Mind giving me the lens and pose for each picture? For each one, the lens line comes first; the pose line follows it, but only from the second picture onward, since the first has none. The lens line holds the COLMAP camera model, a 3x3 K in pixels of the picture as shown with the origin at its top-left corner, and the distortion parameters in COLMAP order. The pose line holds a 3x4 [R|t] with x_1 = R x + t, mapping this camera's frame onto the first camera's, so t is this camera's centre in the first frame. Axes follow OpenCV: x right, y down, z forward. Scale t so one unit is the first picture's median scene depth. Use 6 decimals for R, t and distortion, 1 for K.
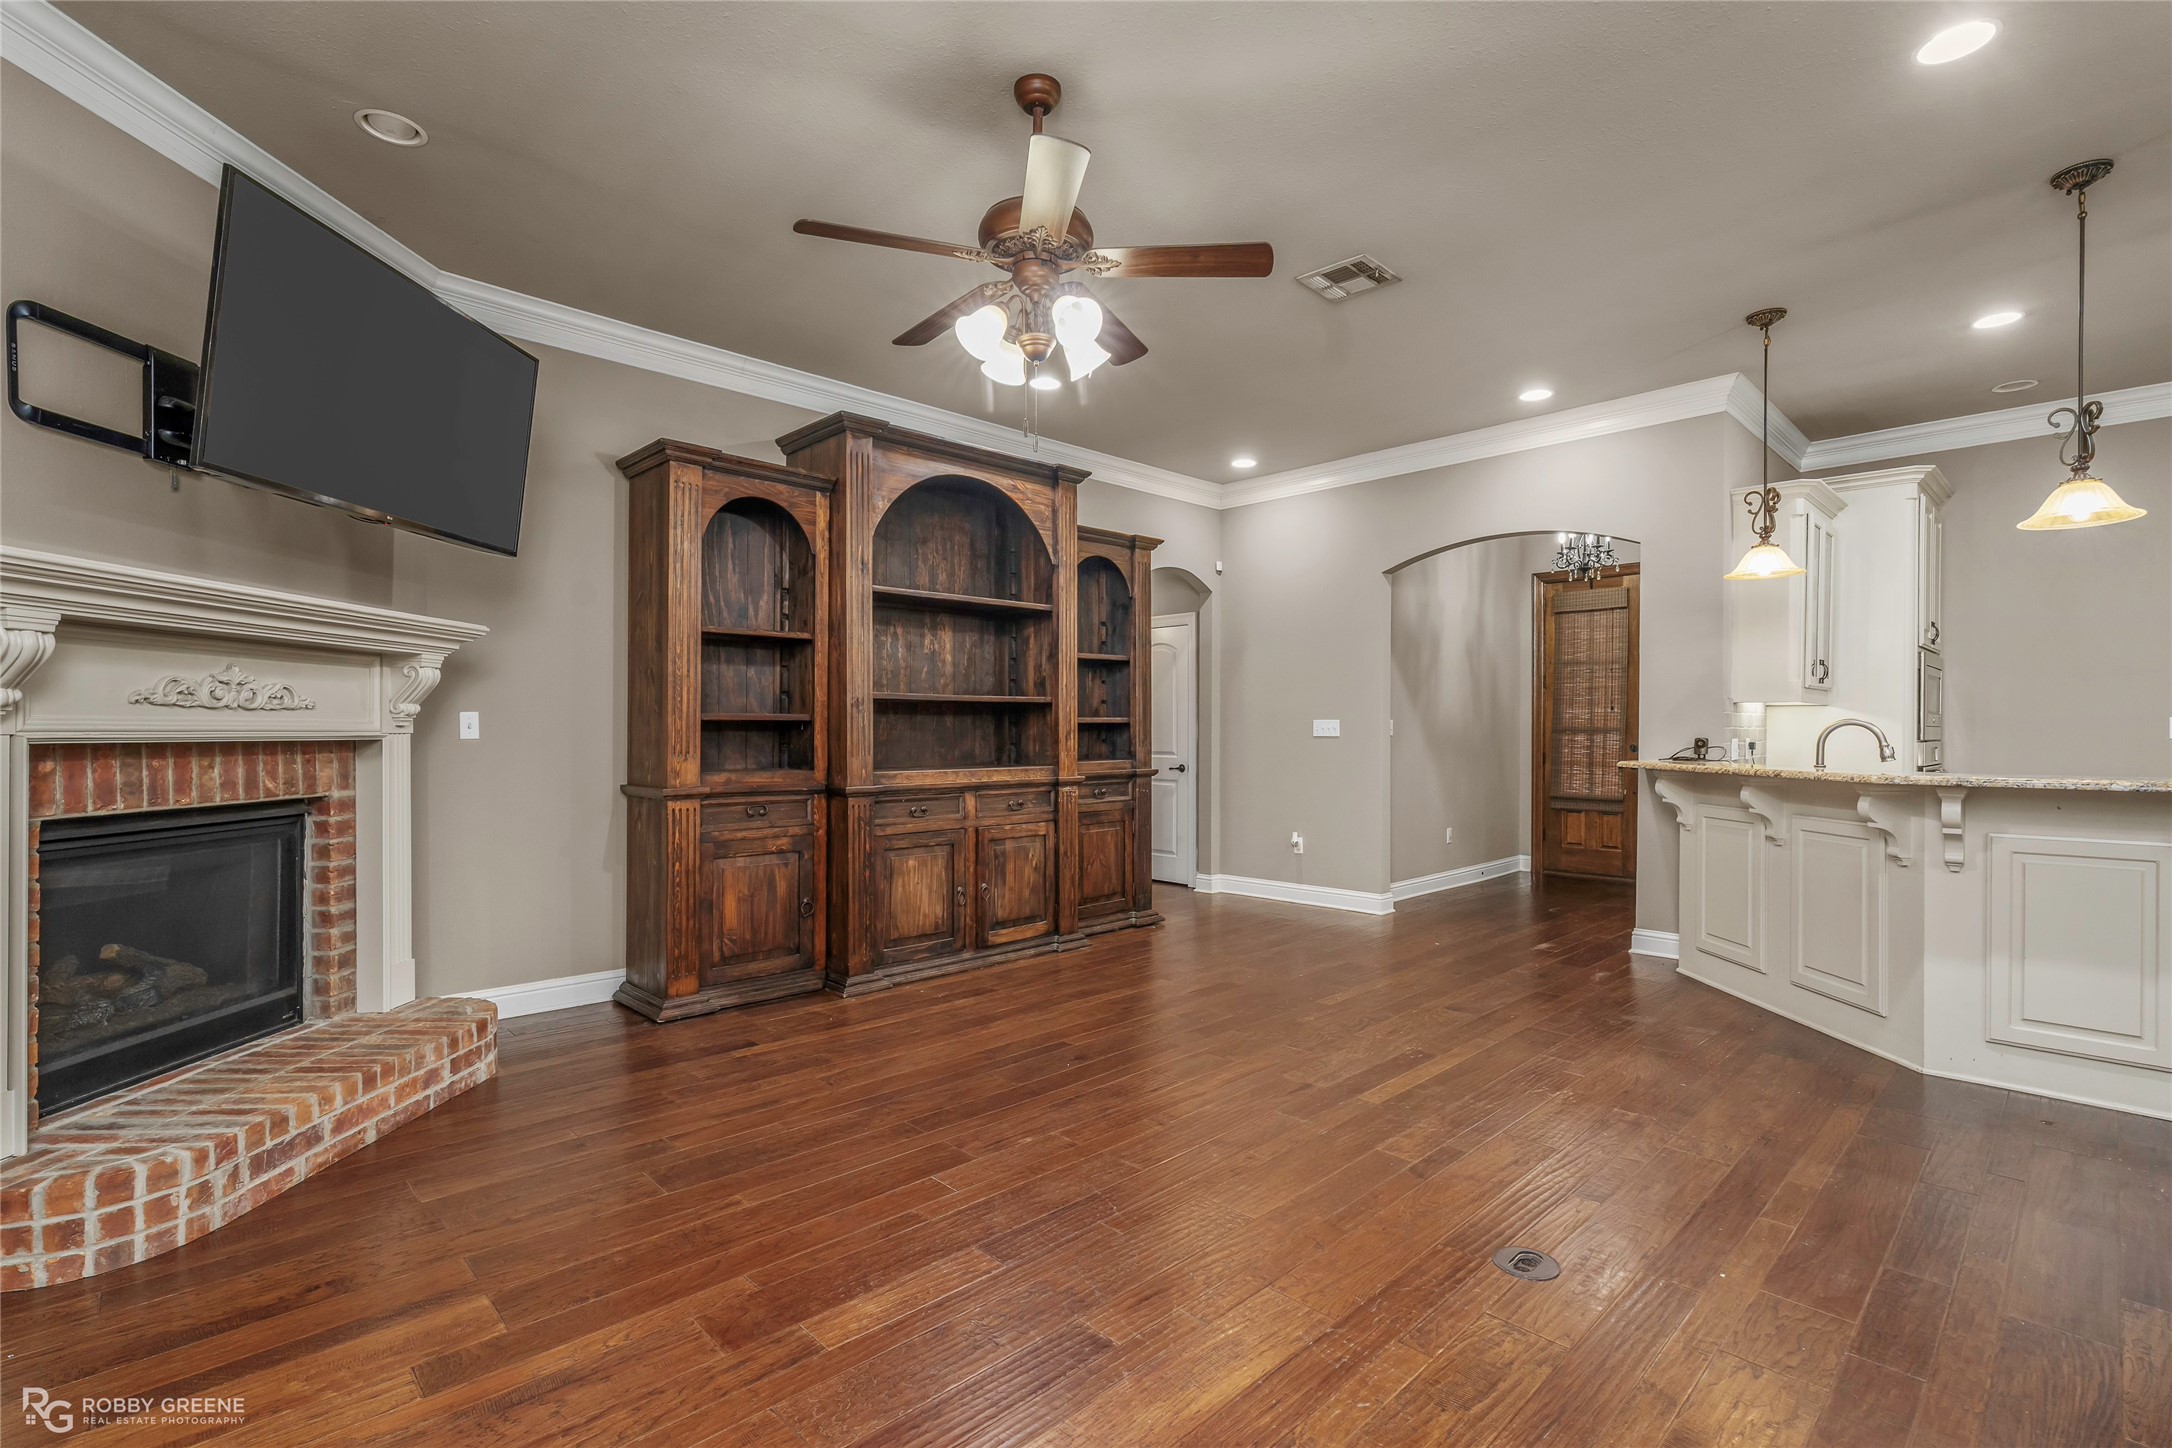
lens RADIAL K [[1000.0, 0, 1099.5], [0, 1000.0, 731.7], [0, 0, 1]] dist [-0.002647, 0.000214]
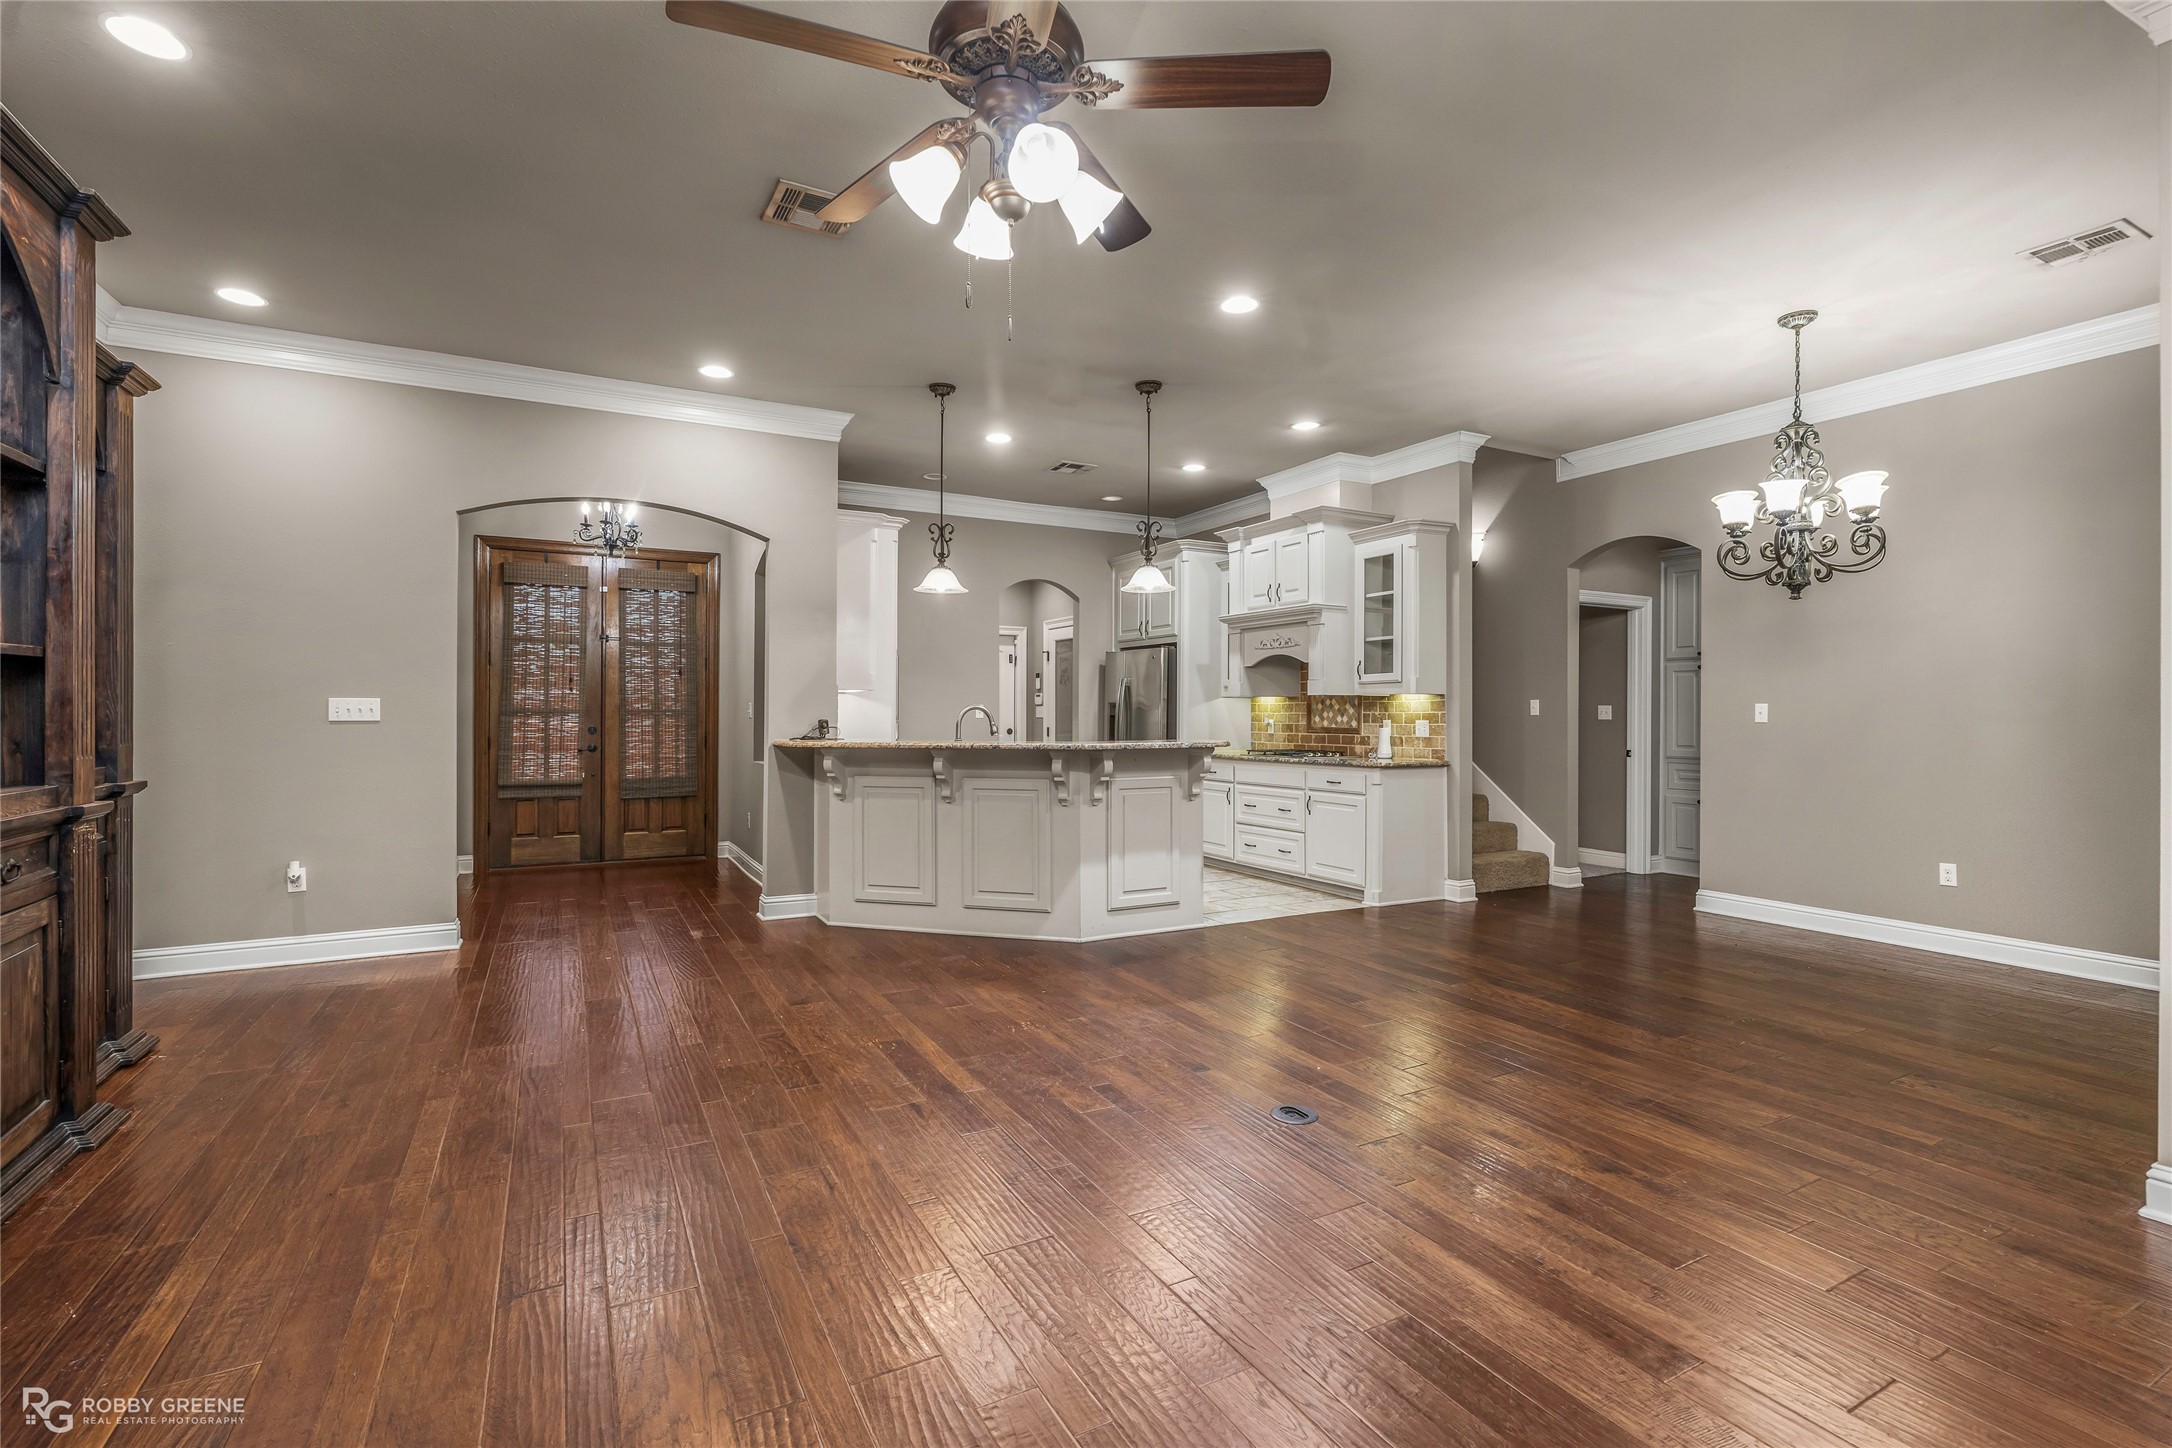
lens RADIAL K [[979.0, 0, 1084.4], [0, 979.0, 710.0], [0, 0, 1]] dist [-0.012933, 0.007112]
pose [[0.277642, 0.002318, 0.960682, -0.495128], [-0.000041, 0.999997, -0.002401, -0.002561], [-0.960685, 0.000628, 0.277641, 0.496041]]
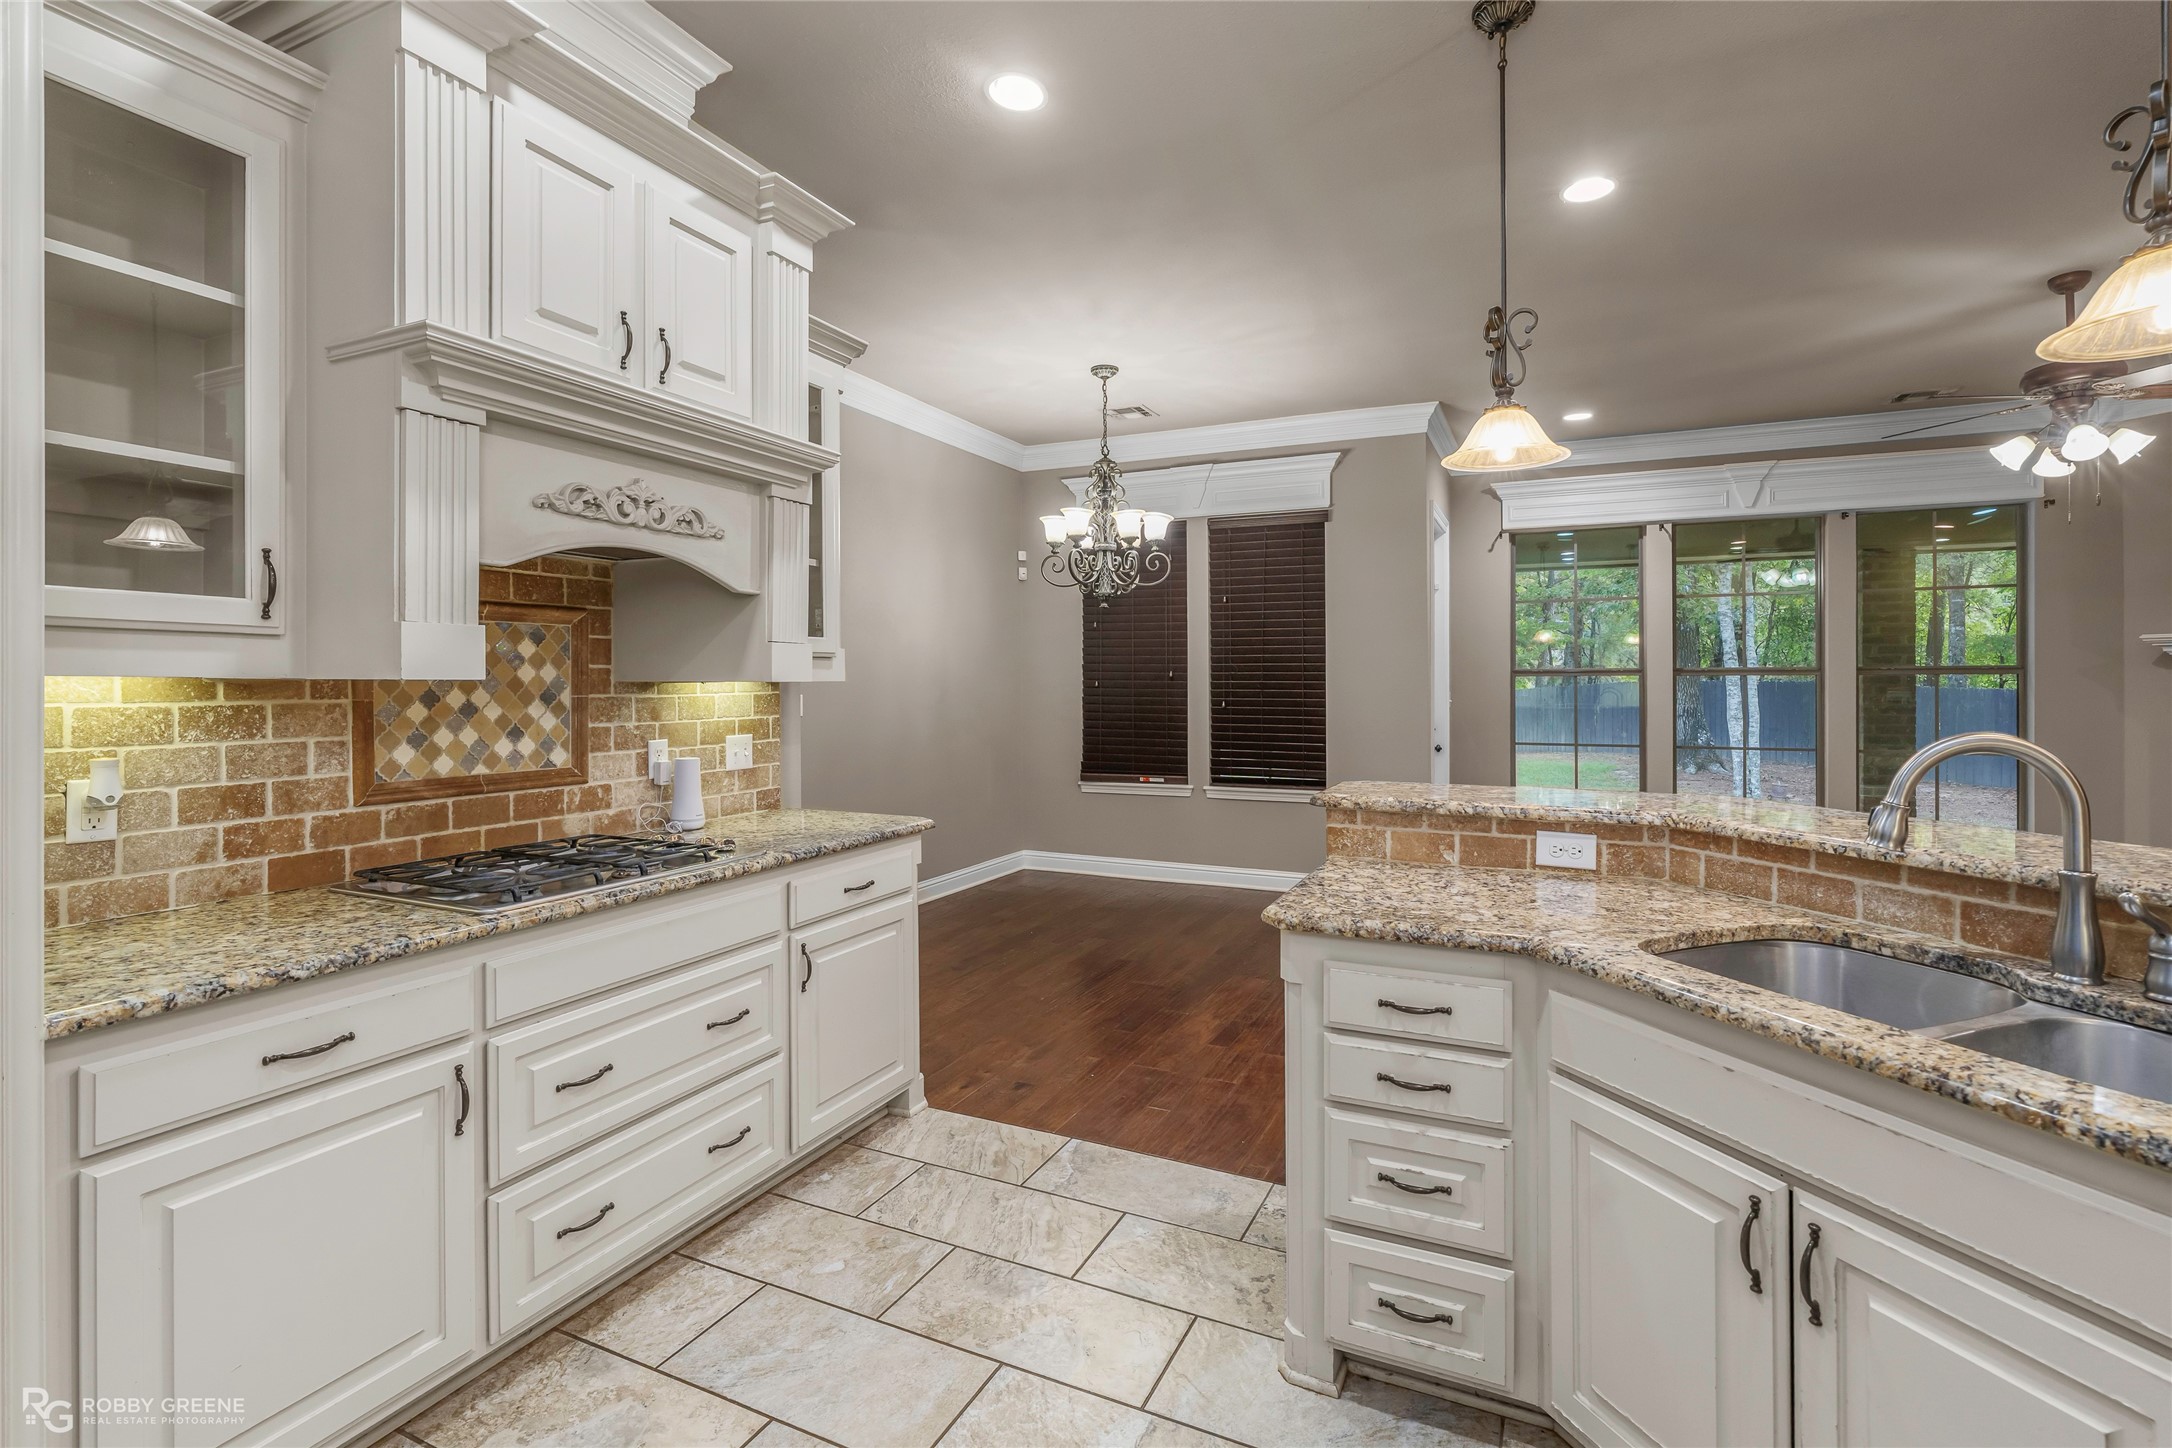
lens RADIAL K [[1002.1, 0, 1099.1], [0, 1002.1, 683.0], [0, 0, 1]] dist [-0.001433, 0.000050]
pose [[-0.934678, -0.000242, -0.355495, 1.191474], [-0.000842, 0.999998, 0.001532, -0.031409], [0.355494, 0.001731, -0.934677, 1.242004]]
